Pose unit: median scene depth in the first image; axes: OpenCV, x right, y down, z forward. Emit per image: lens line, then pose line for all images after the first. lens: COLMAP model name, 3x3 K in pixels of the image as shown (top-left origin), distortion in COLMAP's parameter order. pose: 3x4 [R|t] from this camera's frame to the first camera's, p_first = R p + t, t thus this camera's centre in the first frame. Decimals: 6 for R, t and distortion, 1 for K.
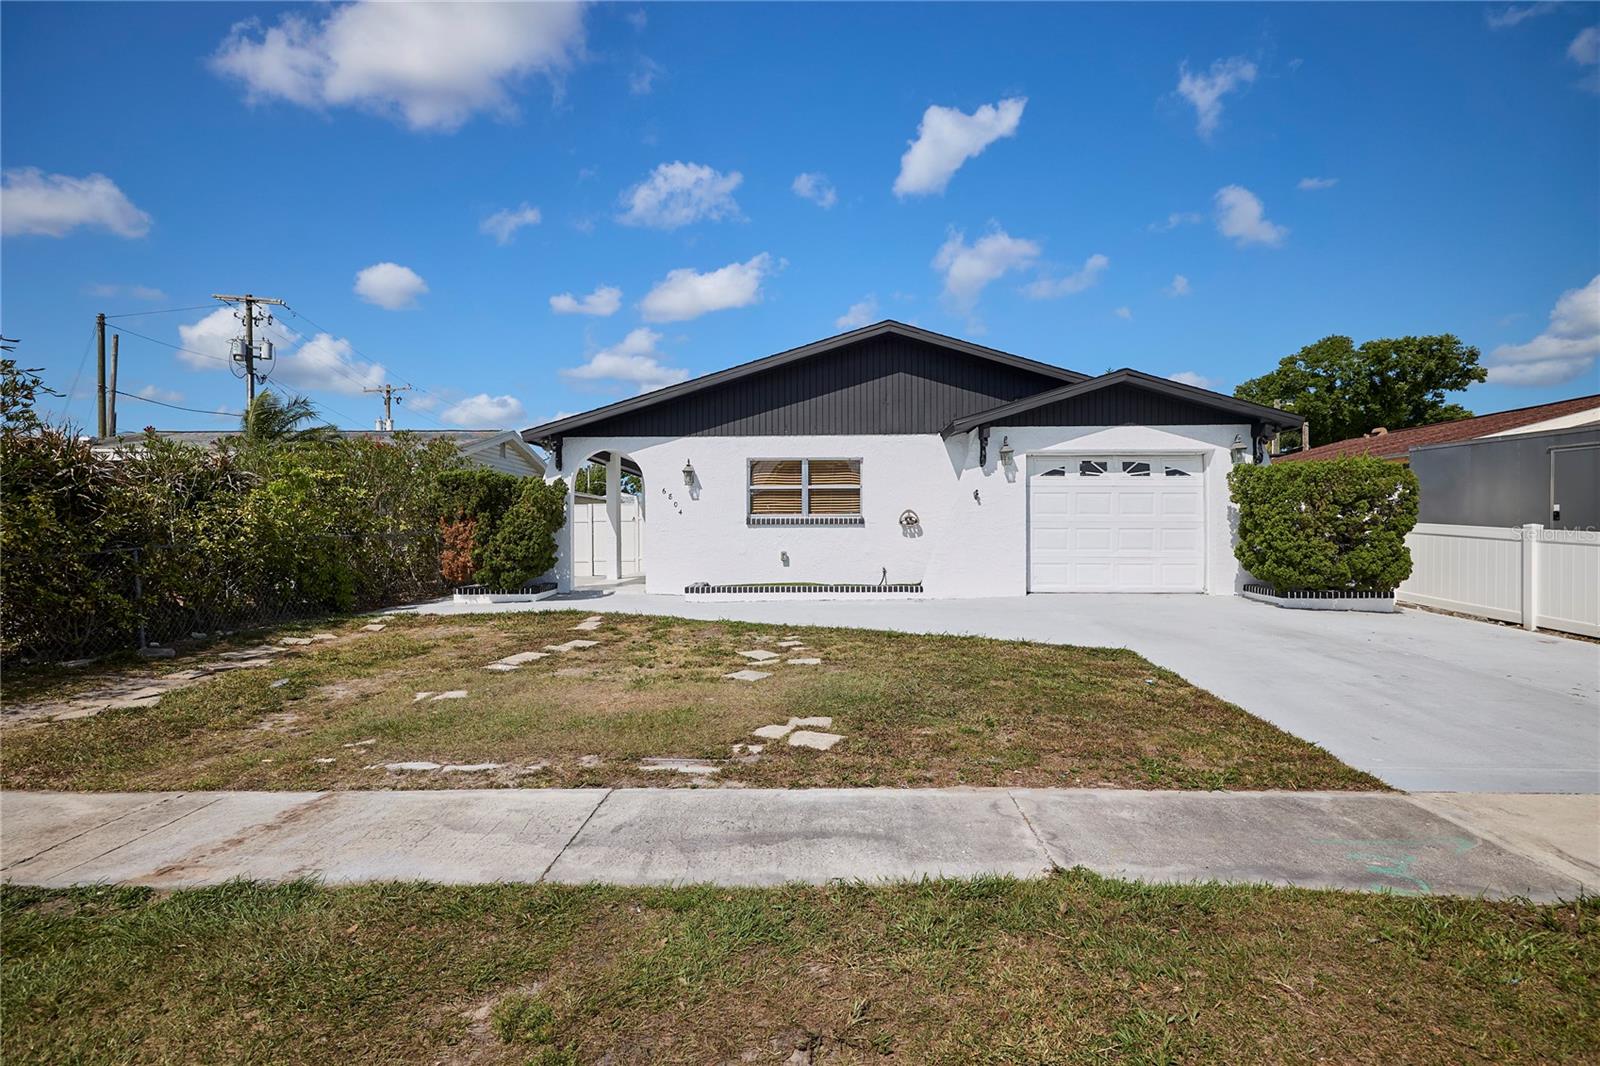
lens RADIAL K [[828.9, 0, 800.5], [0, 828.9, 532.9], [0, 0, 1]] dist [0.009418, -0.000221]
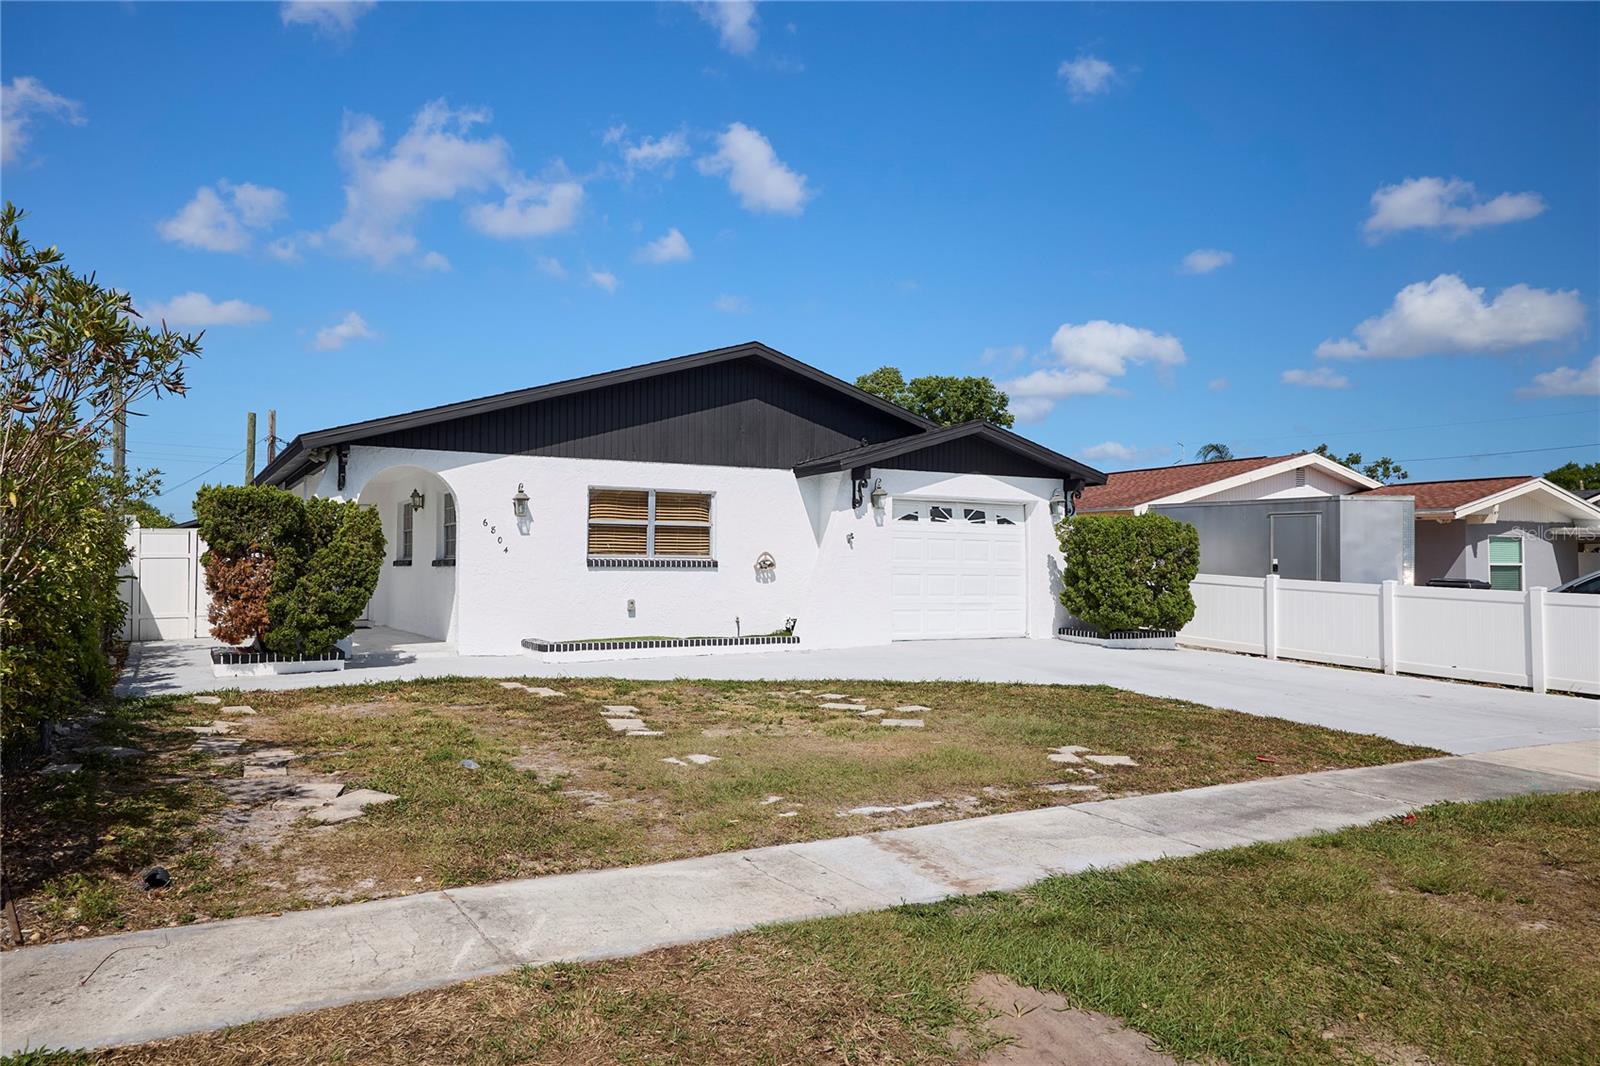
lens RADIAL K [[1106.0, 0, 807.1], [0, 1106.0, 529.0], [0, 0, 1]] dist [0.031939, 0.001830]
pose [[0.853820, 0.028475, 0.519789, -0.458008], [-0.007195, 0.999053, -0.042910, -0.001807], [-0.520519, 0.032898, 0.853216, -0.047969]]
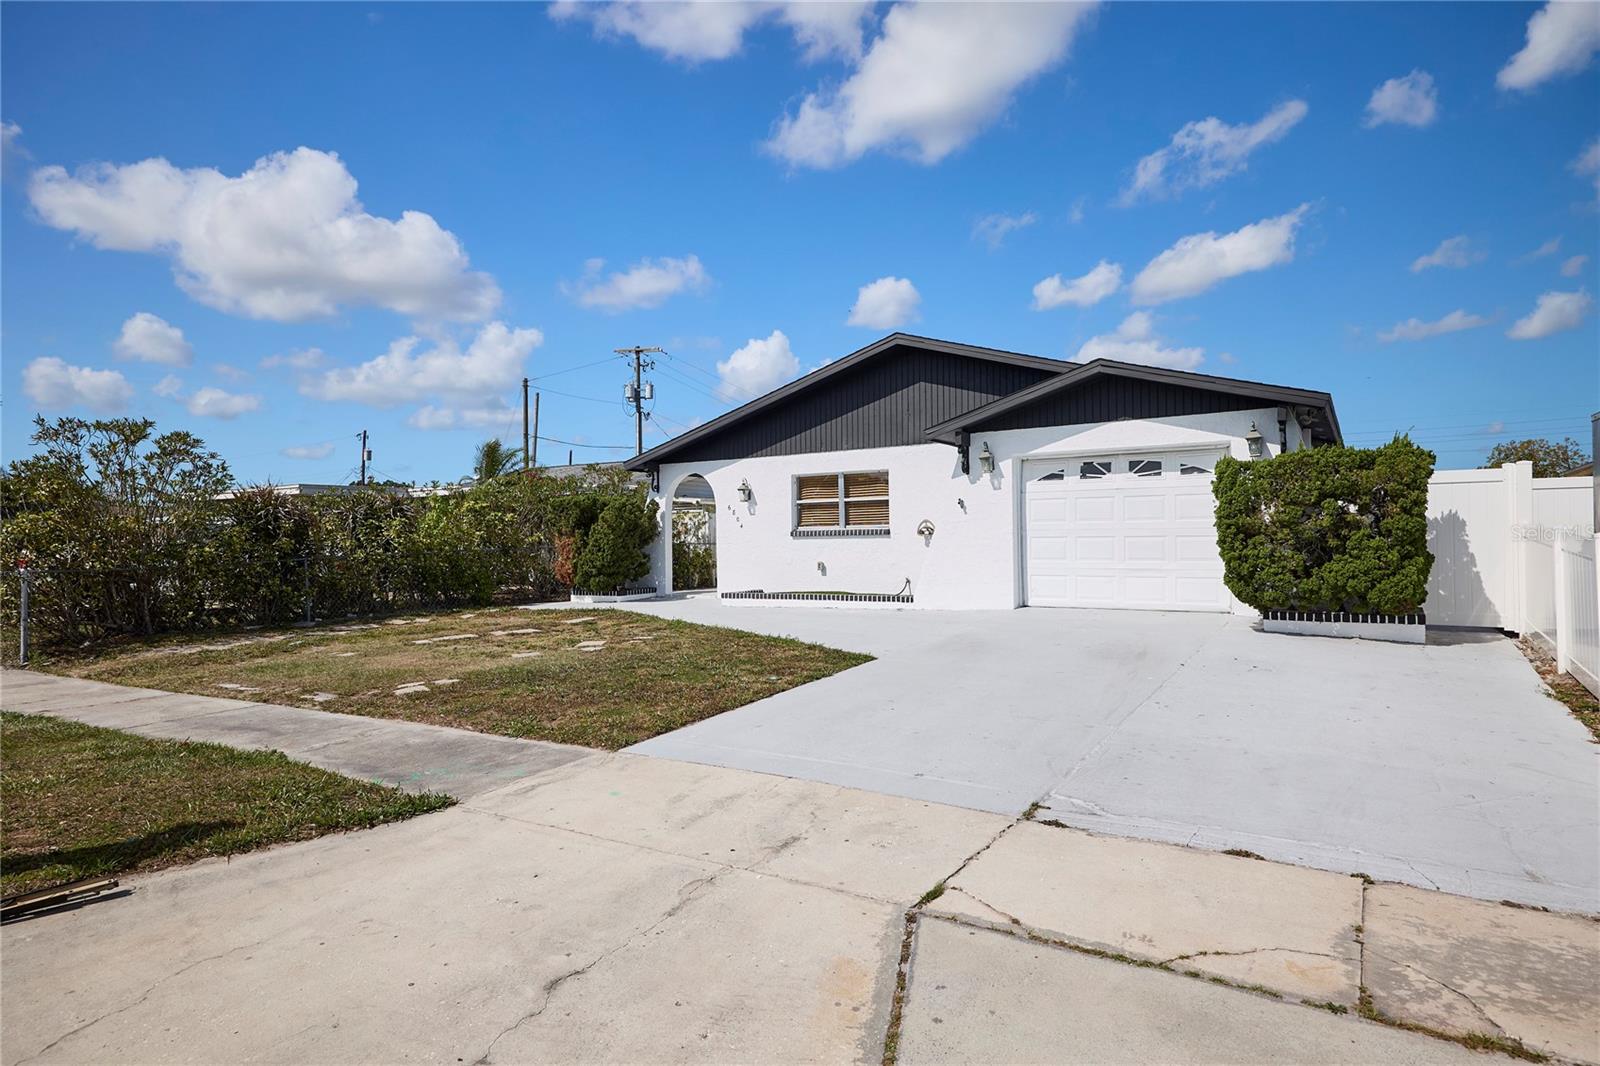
lens RADIAL K [[911.4, 0, 794.6], [0, 911.4, 538.3], [0, 0, 1]] dist [0.024884, -0.000261]
pose [[0.857322, -0.010517, -0.514674, 0.561730], [0.008307, 0.999944, -0.006595, 0.000120], [0.514714, 0.001379, 0.857361, -0.016609]]
